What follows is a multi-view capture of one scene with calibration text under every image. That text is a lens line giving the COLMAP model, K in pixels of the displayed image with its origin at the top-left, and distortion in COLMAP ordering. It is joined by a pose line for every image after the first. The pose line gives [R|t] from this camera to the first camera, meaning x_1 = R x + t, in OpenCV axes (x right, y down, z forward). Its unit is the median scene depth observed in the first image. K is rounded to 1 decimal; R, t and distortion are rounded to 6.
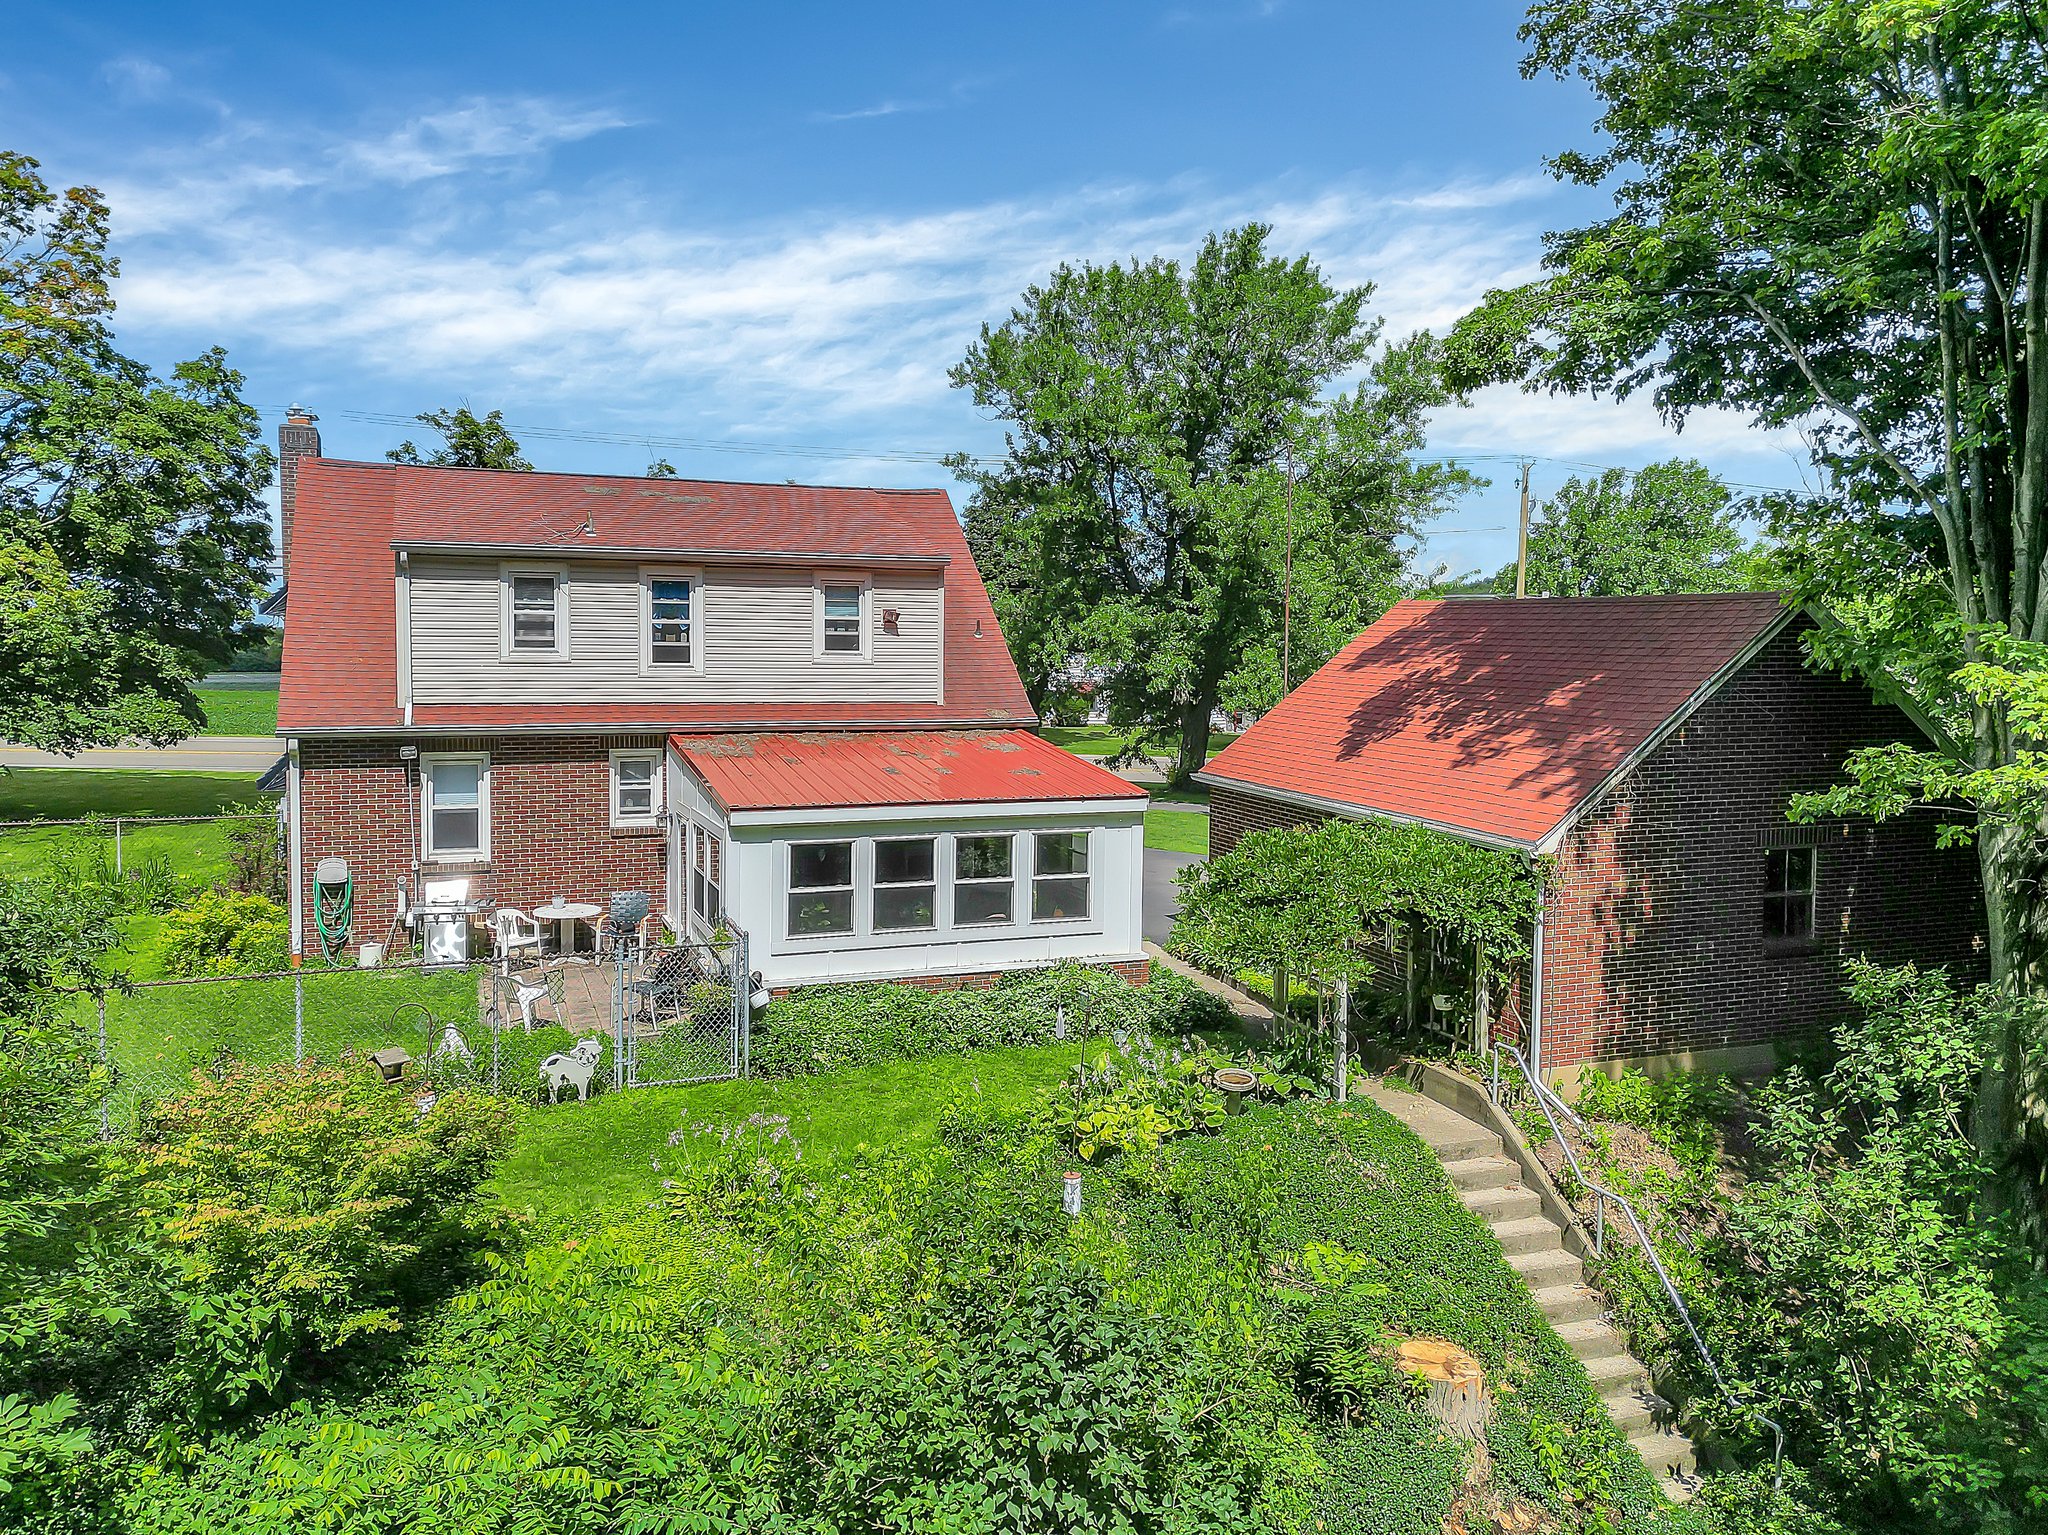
lens RADIAL K [[1430.2, 0, 982.2], [0, 1430.2, 772.6], [0, 0, 1]] dist [0.055044, -0.072288]
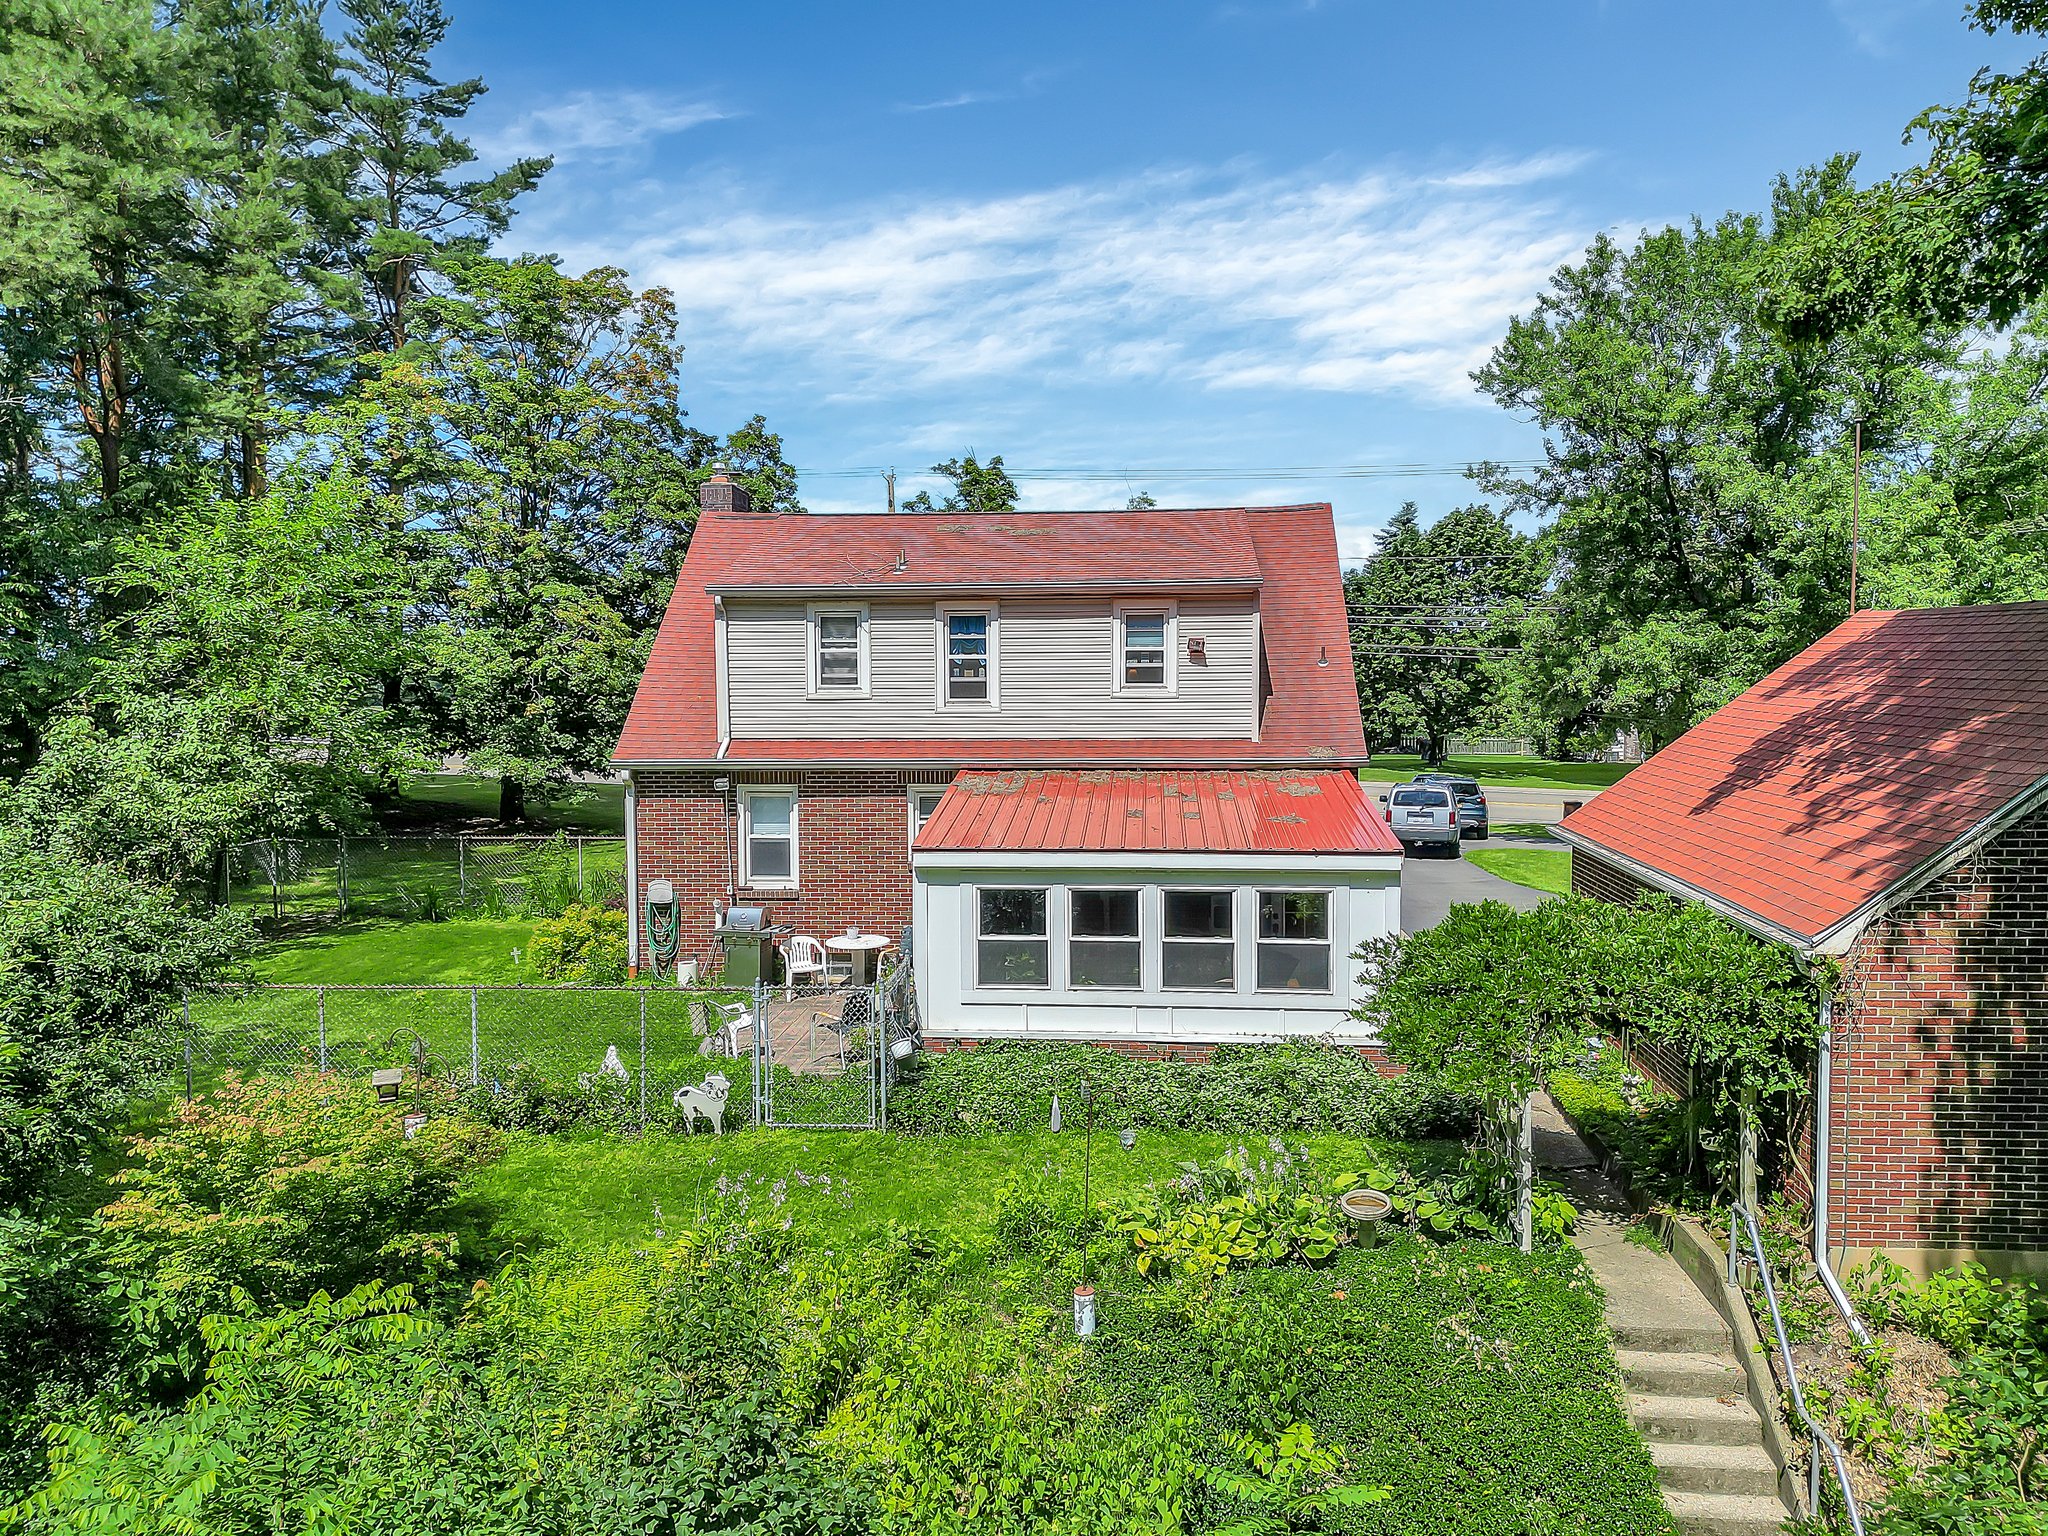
lens RADIAL K [[1442.0, 0, 1020.7], [0, 1442.0, 789.9], [0, 0, 1]] dist [0.051327, -0.070828]
pose [[0.908180, 0.019767, -0.418112, 0.240906], [-0.023816, 0.999706, -0.004470, -0.010103], [0.417901, 0.014017, 0.908384, 0.116272]]
